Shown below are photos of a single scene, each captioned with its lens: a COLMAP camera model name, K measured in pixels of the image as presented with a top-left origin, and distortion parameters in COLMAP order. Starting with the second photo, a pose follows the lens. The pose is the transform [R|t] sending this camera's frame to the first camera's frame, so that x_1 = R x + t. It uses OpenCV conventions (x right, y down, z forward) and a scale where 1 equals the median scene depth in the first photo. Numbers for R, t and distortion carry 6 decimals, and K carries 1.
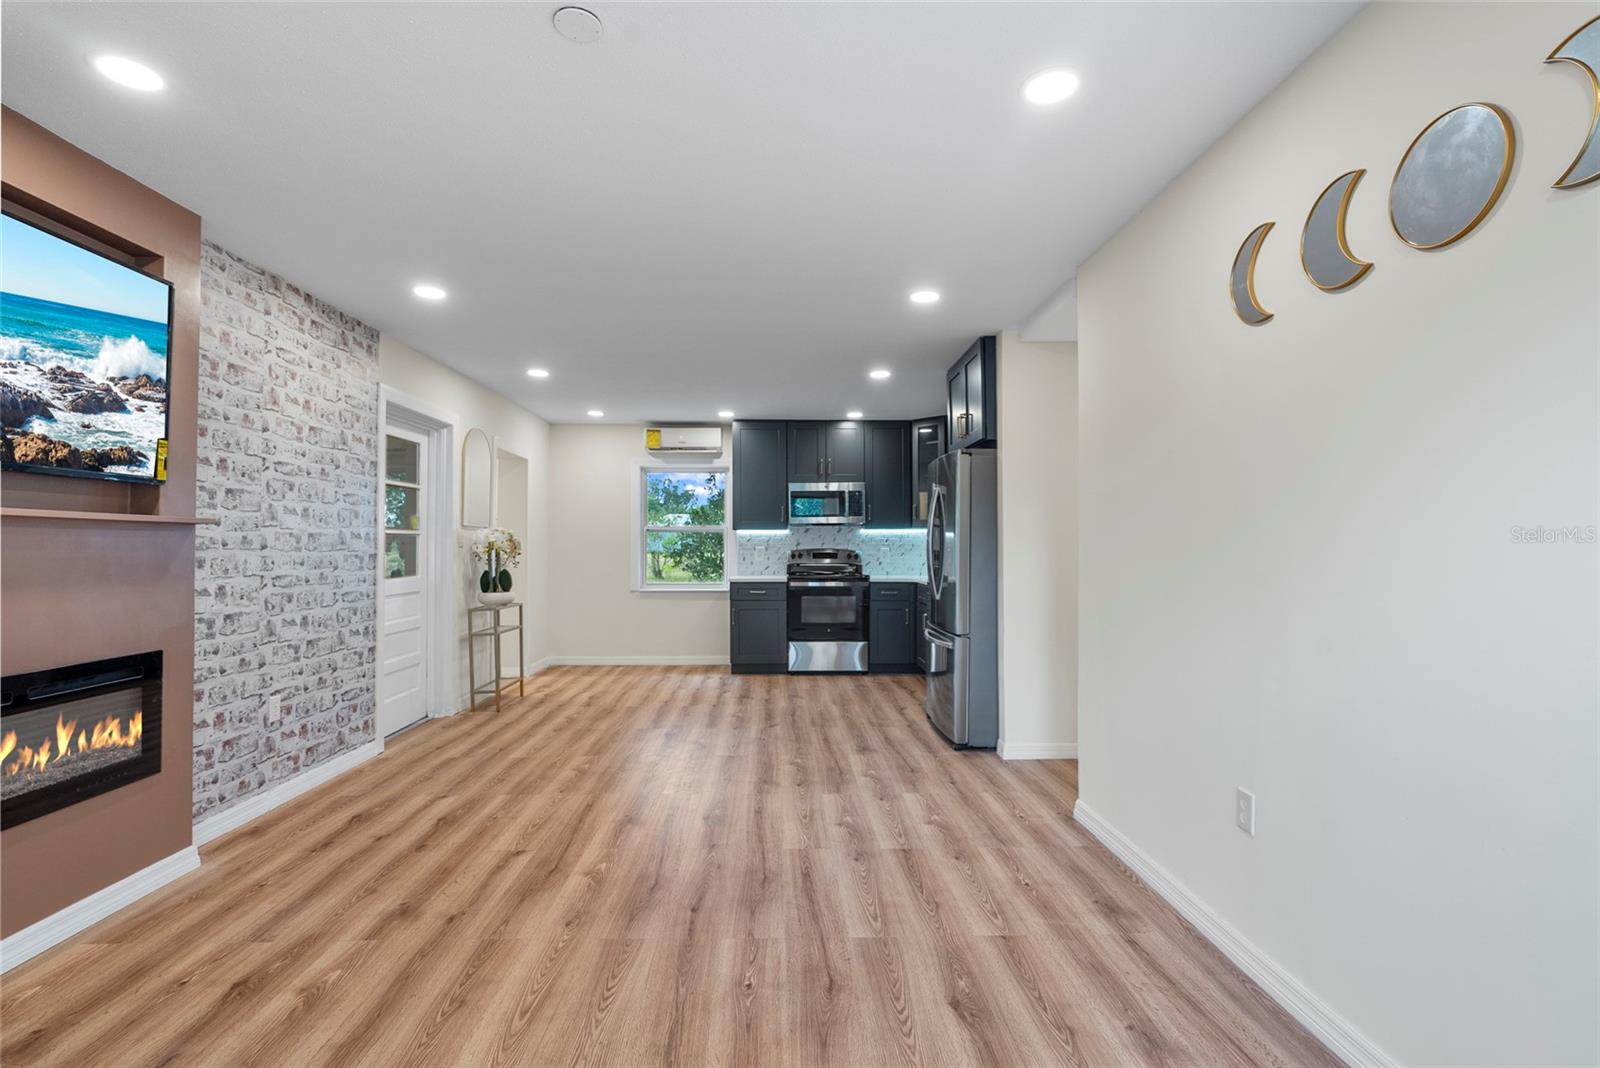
lens RADIAL K [[734.1, 0, 807.1], [0, 734.1, 527.6], [0, 0, 1]] dist [-0.009585, 0.005439]
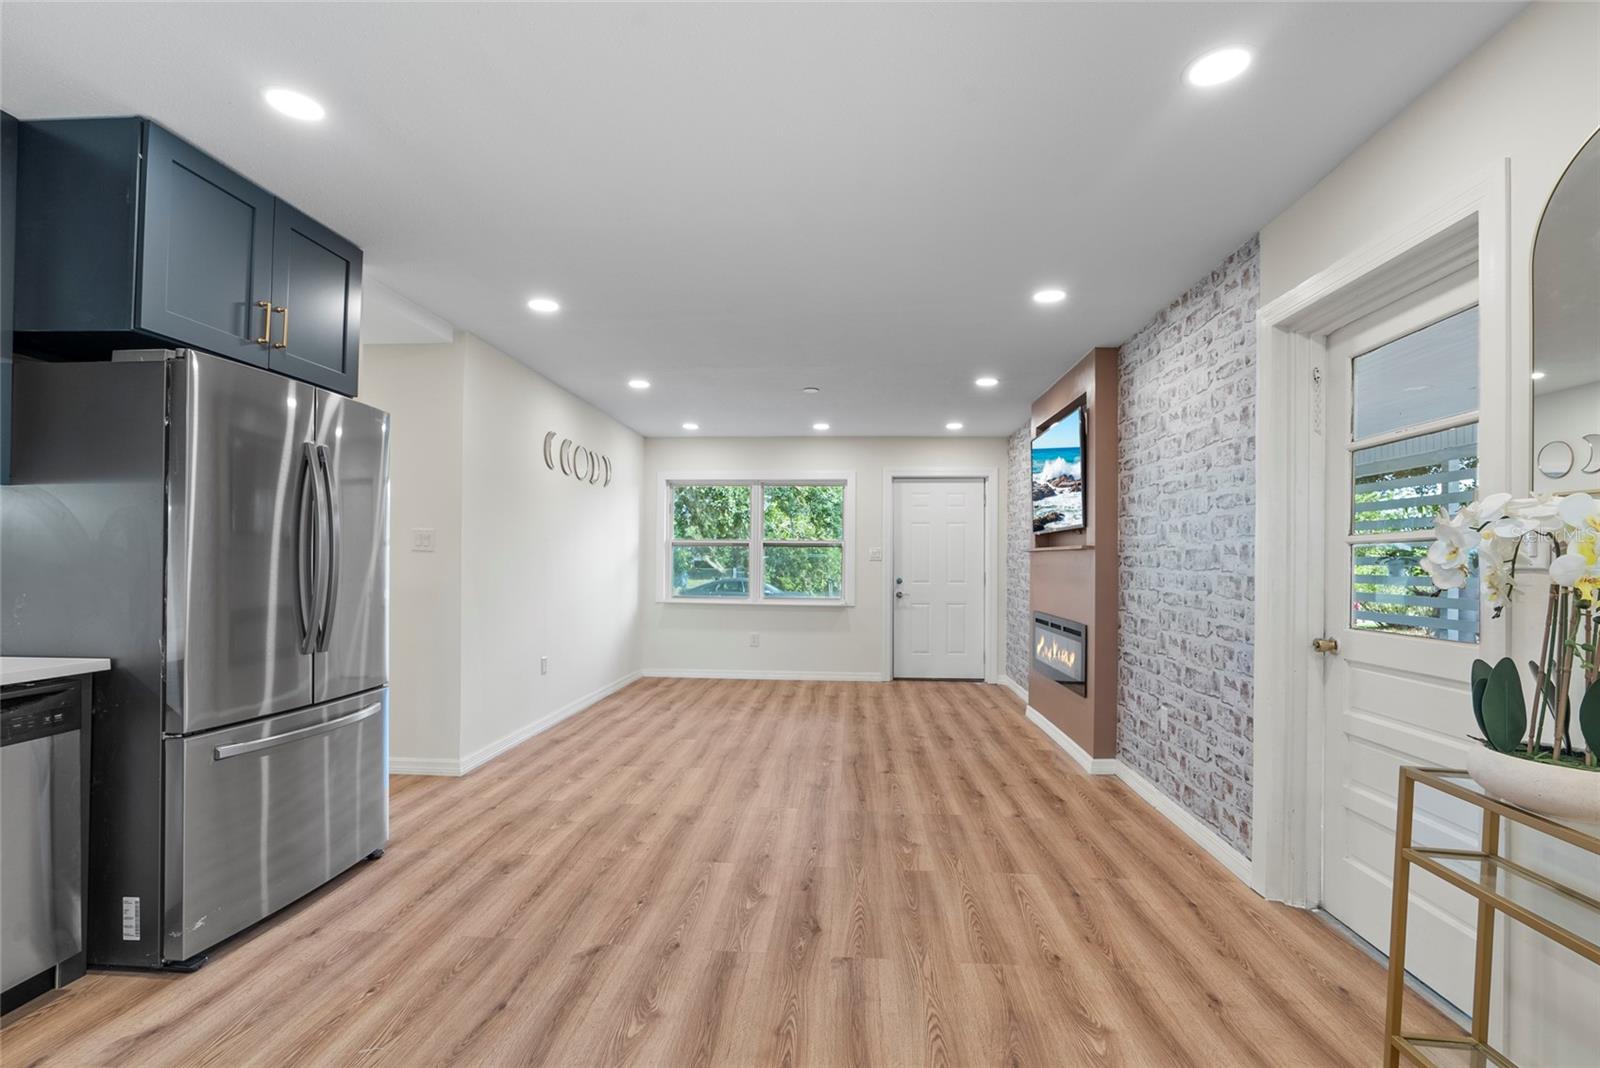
lens RADIAL K [[734.1, 0, 790.4], [0, 734.1, 548.5], [0, 0, 1]] dist [-0.009585, 0.005439]
pose [[-0.991578, -0.011158, 0.129029, -0.317298], [-0.016615, 0.999009, -0.041288, 0.053631], [-0.128441, -0.043085, -0.990781, 2.036064]]
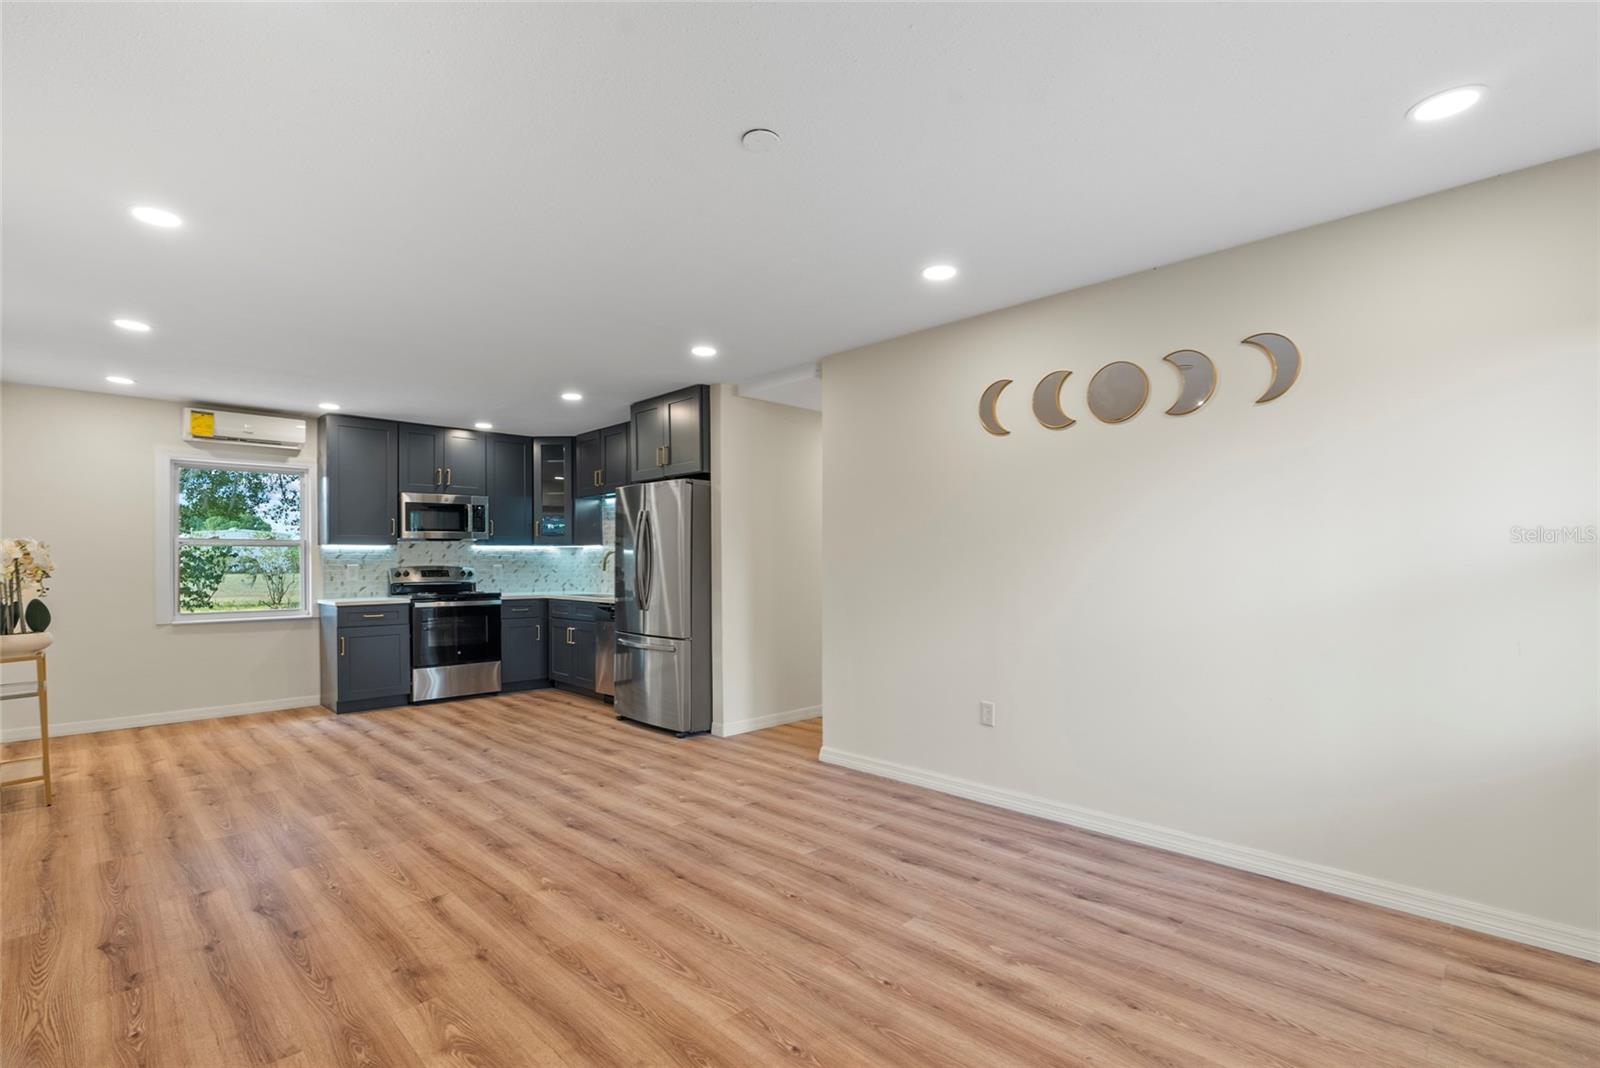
lens RADIAL K [[734.1, 0, 809.8], [0, 734.1, 562.5], [0, 0, 1]] dist [-0.009585, 0.005439]
pose [[0.730650, -0.006318, 0.682723, -0.554348], [-0.012469, 0.999667, 0.022596, -0.005451], [-0.682638, -0.025023, 0.730328, 0.013754]]
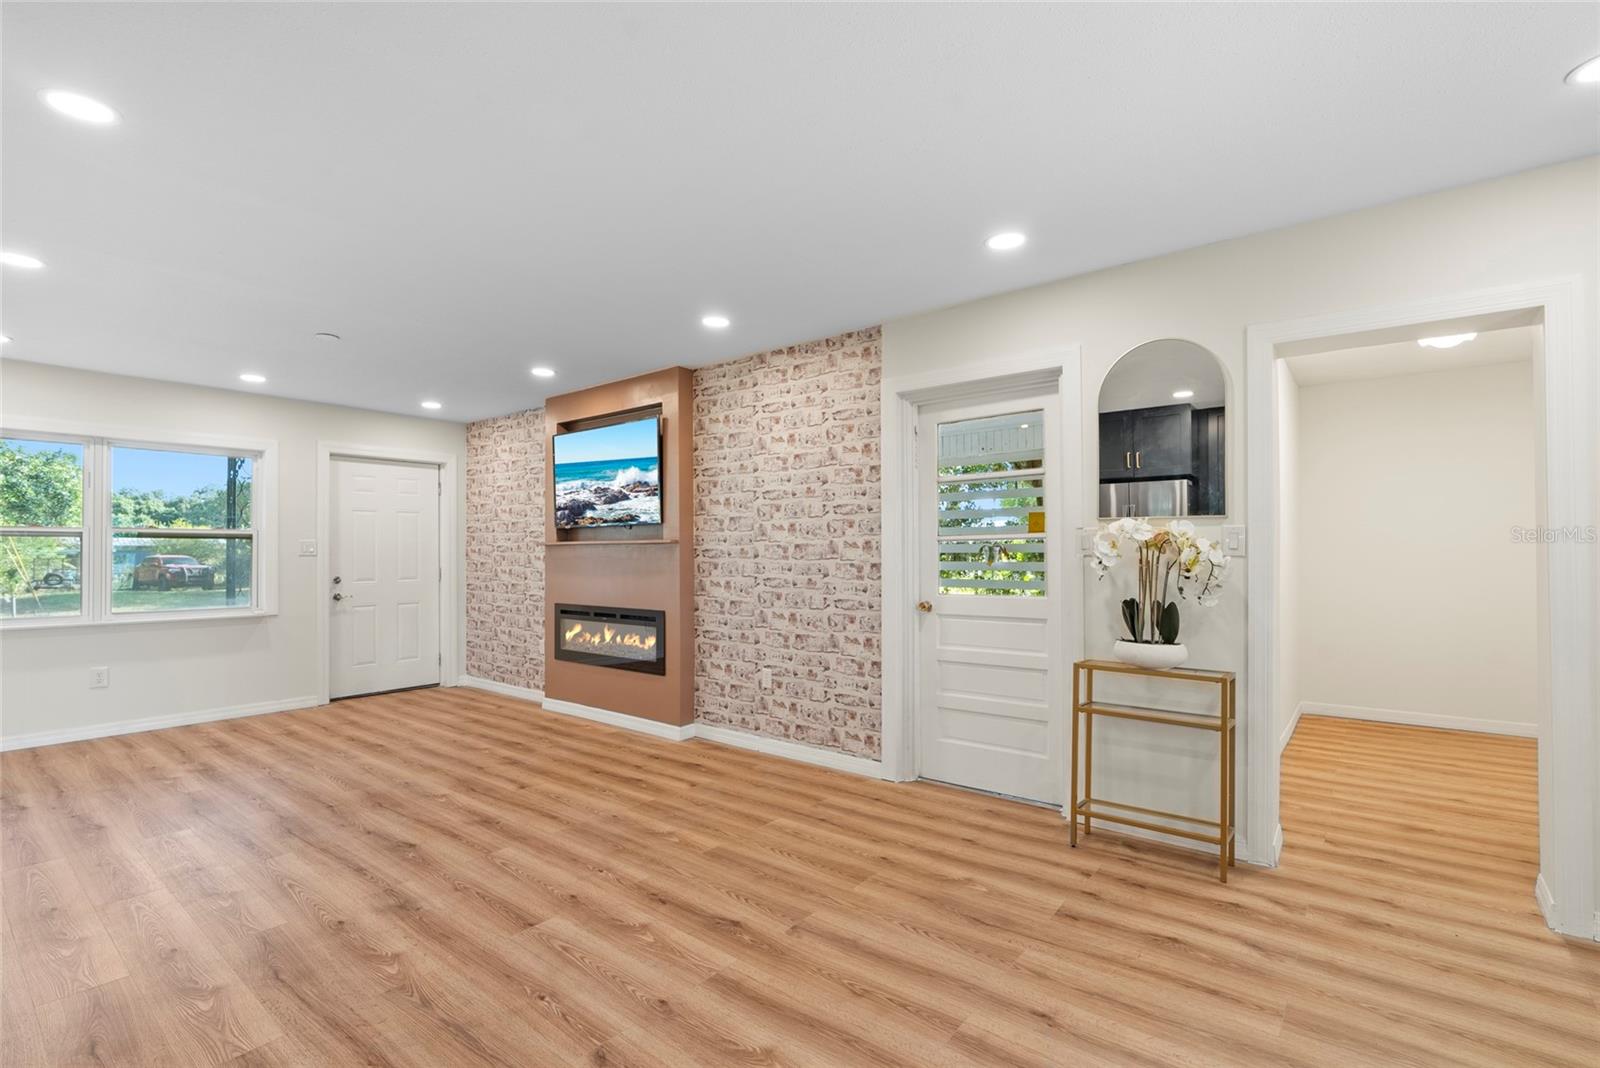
lens RADIAL K [[734.1, 0, 788.7], [0, 734.1, 538.2], [0, 0, 1]] dist [-0.009585, 0.005439]
pose [[-0.671670, -0.018339, -0.740624, 0.221241], [0.020051, 0.998877, -0.042918, 0.050704], [0.740579, -0.043677, -0.670548, 1.853677]]
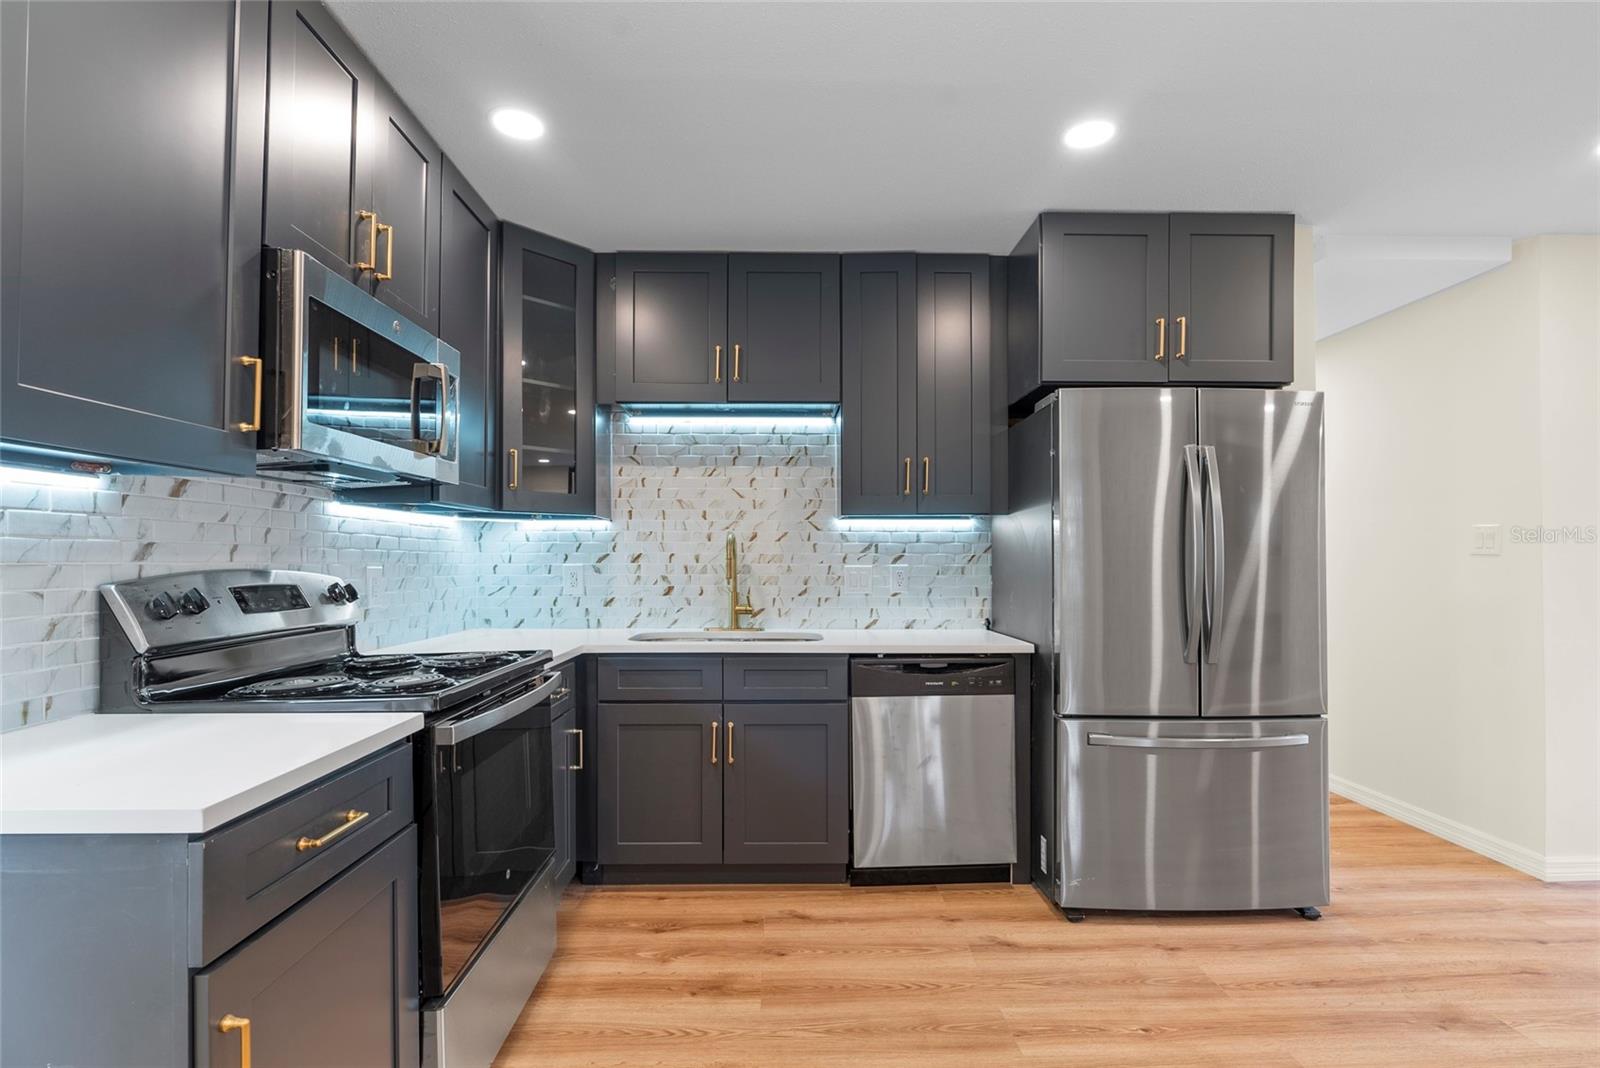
lens RADIAL K [[734.1, 0, 795.3], [0, 734.1, 547.3], [0, 0, 1]] dist [-0.009585, 0.005439]
pose [[0.013817, 0.014454, 0.999800, -0.464698], [-0.024729, 0.999595, -0.014109, 0.043055], [-0.999599, -0.024529, 0.014168, 1.751832]]
